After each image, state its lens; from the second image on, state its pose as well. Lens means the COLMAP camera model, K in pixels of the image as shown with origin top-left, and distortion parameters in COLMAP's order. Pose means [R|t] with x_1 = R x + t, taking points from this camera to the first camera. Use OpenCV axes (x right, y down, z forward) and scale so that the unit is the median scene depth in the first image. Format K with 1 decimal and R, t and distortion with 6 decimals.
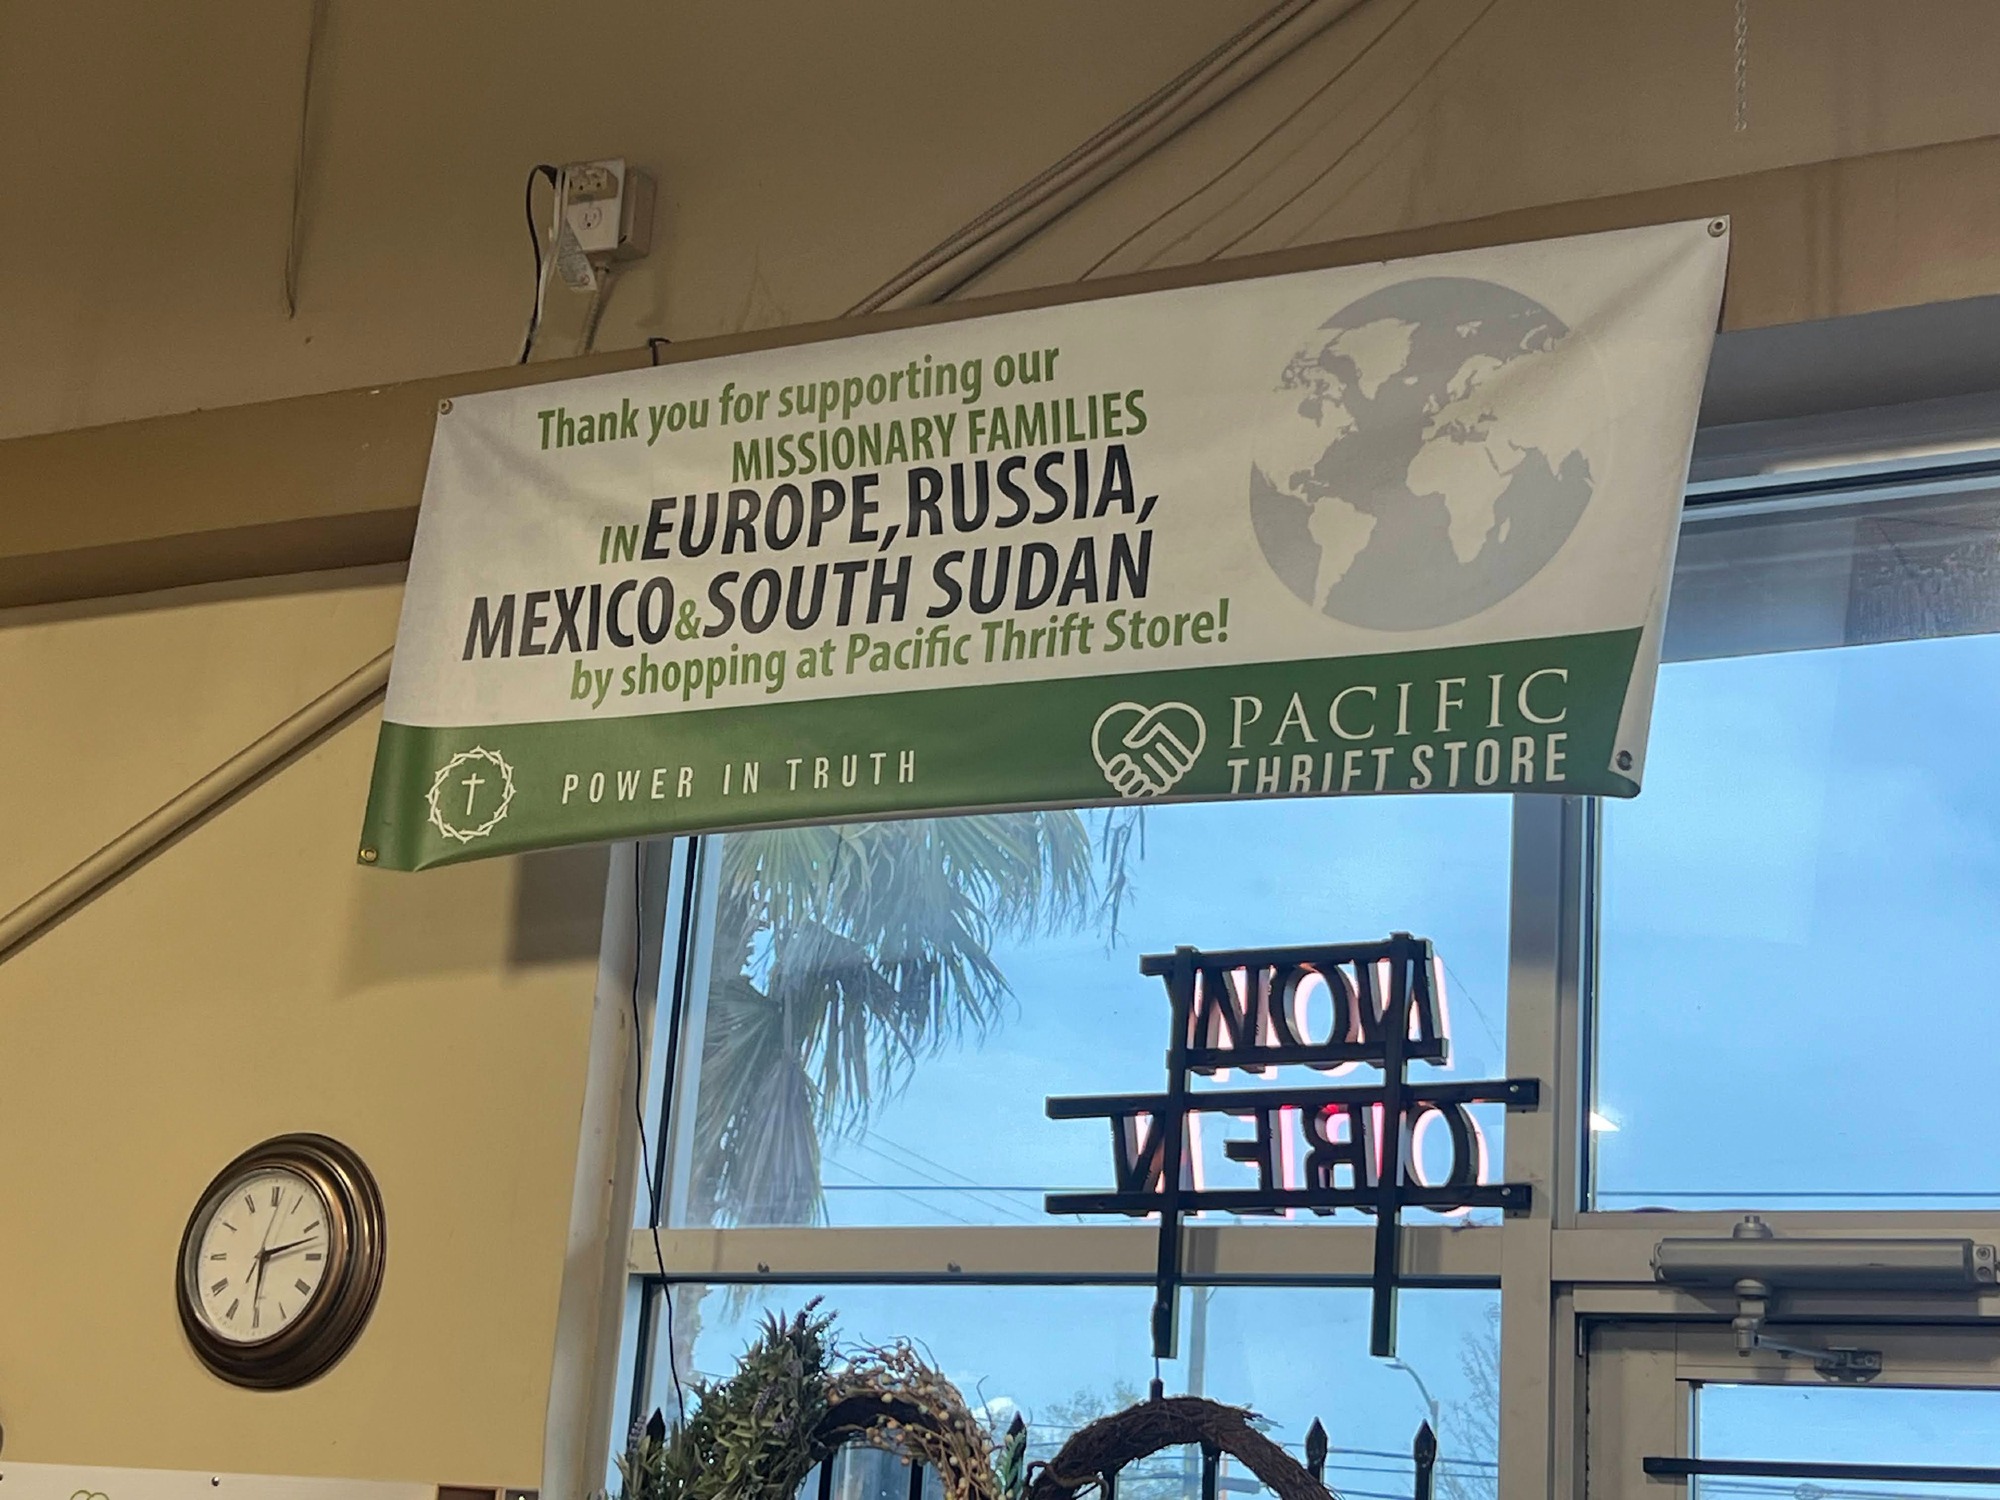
lens RADIAL K [[3338.4, 0, 984.5], [0, 3338.4, 753.6], [0, 0, 1]] dist [0.151629, 0.000000]
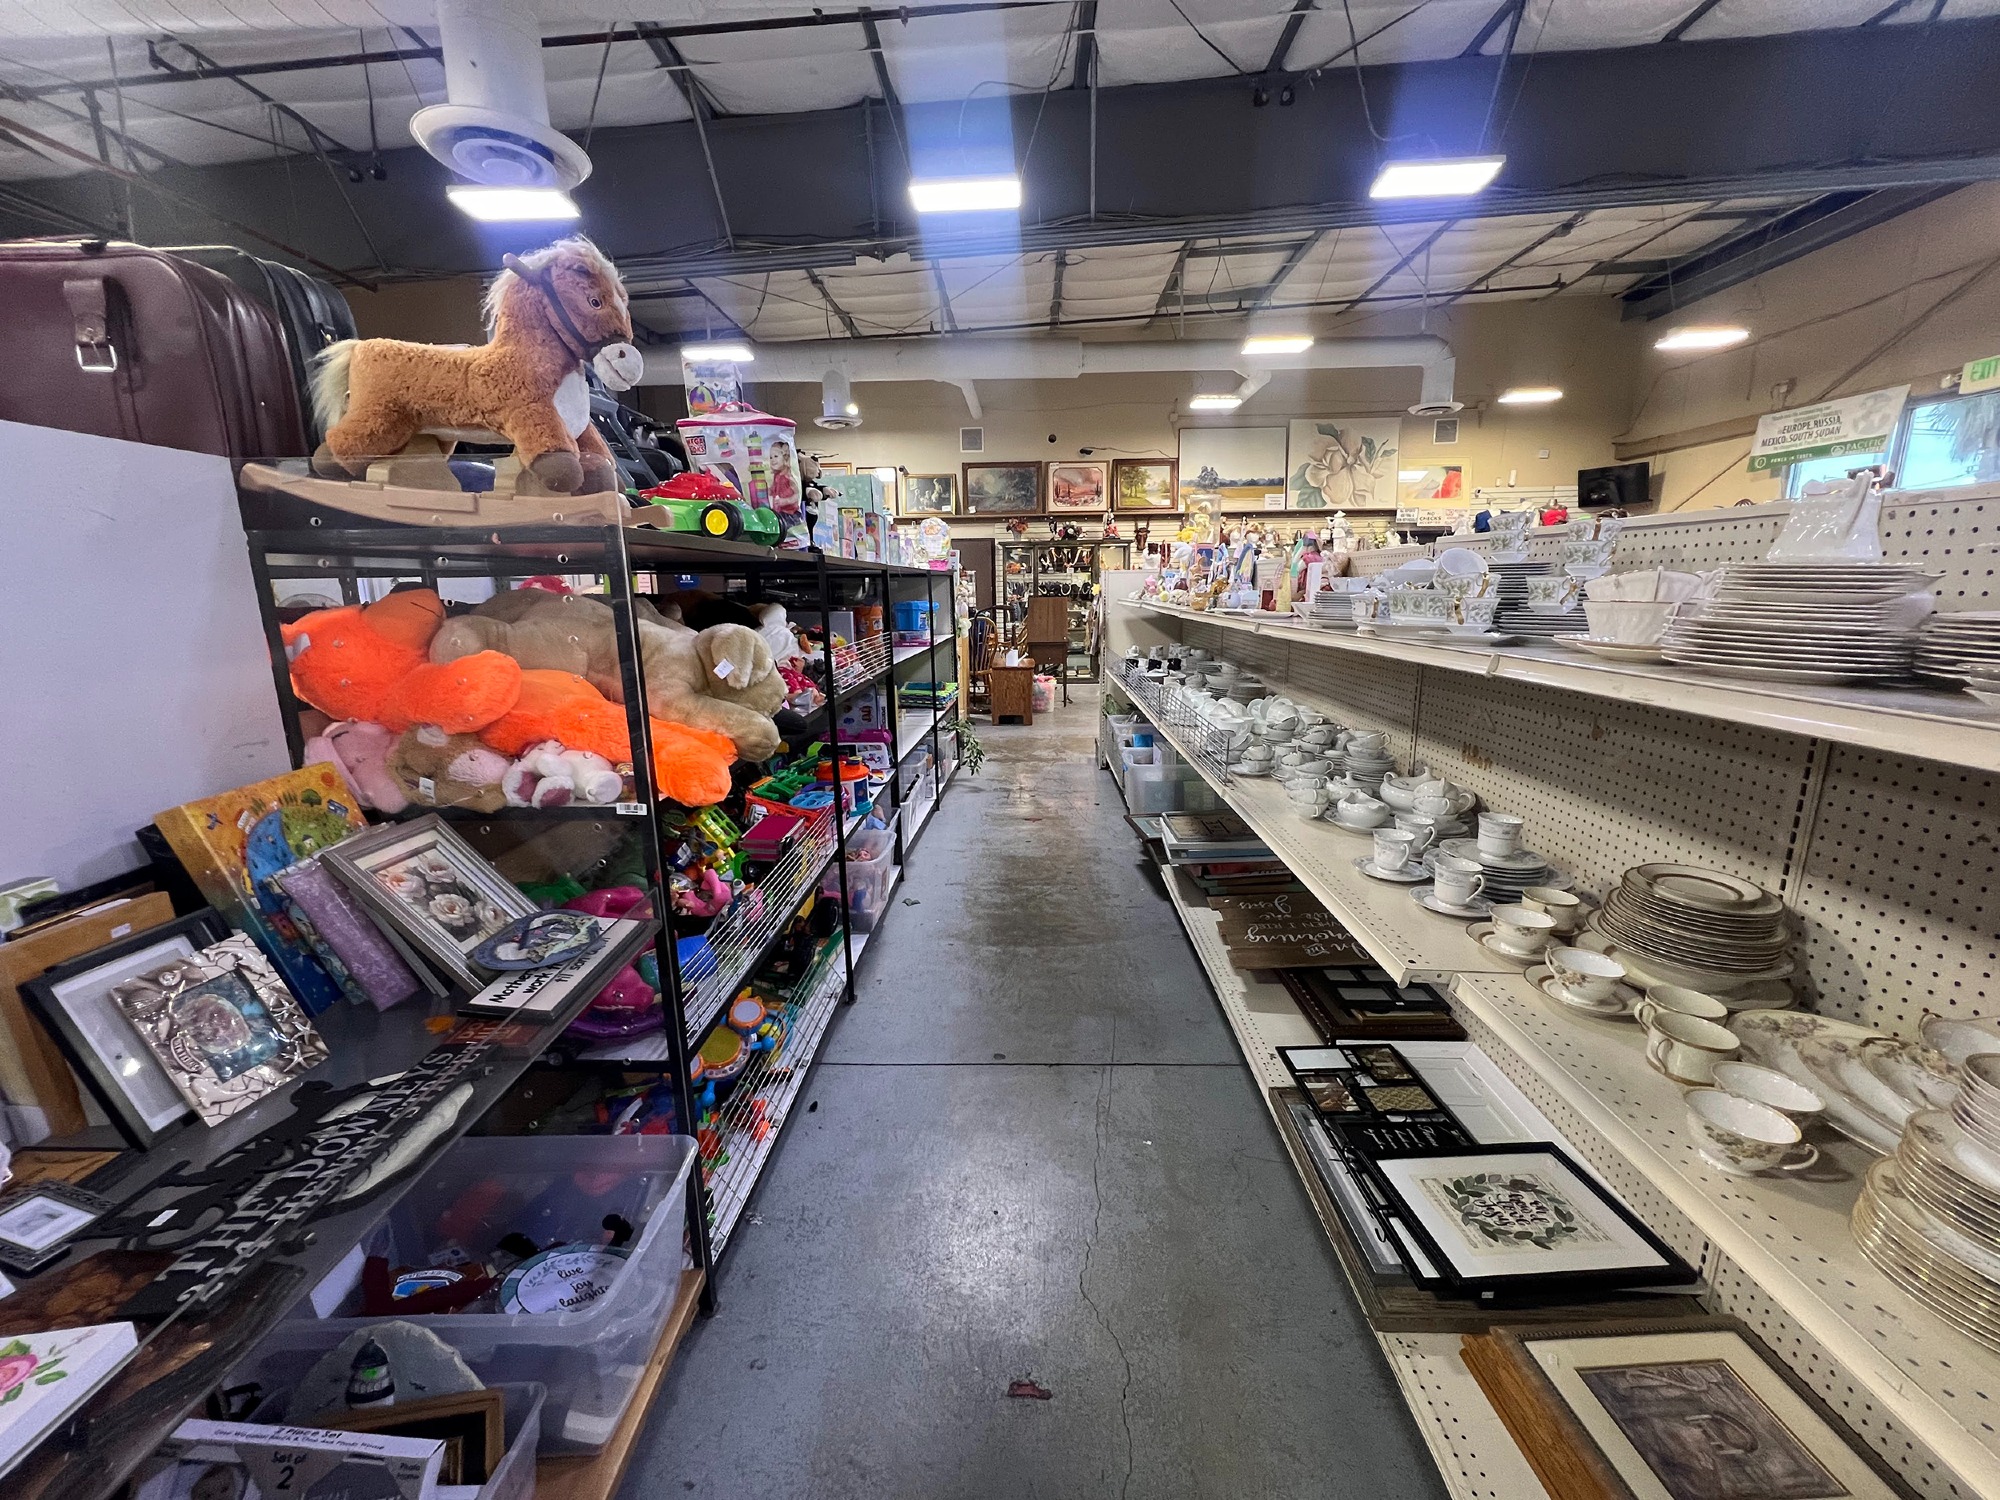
lens RADIAL K [[796.4, 0, 989.7], [0, 796.4, 757.5], [0, 0, 1]] dist [0.001636, 0.000172]
pose [[0.428520, 0.114162, -0.896291, 1.136253], [0.292434, 0.921068, 0.257131, -0.481614], [0.854900, -0.372292, 0.361311, -2.206983]]
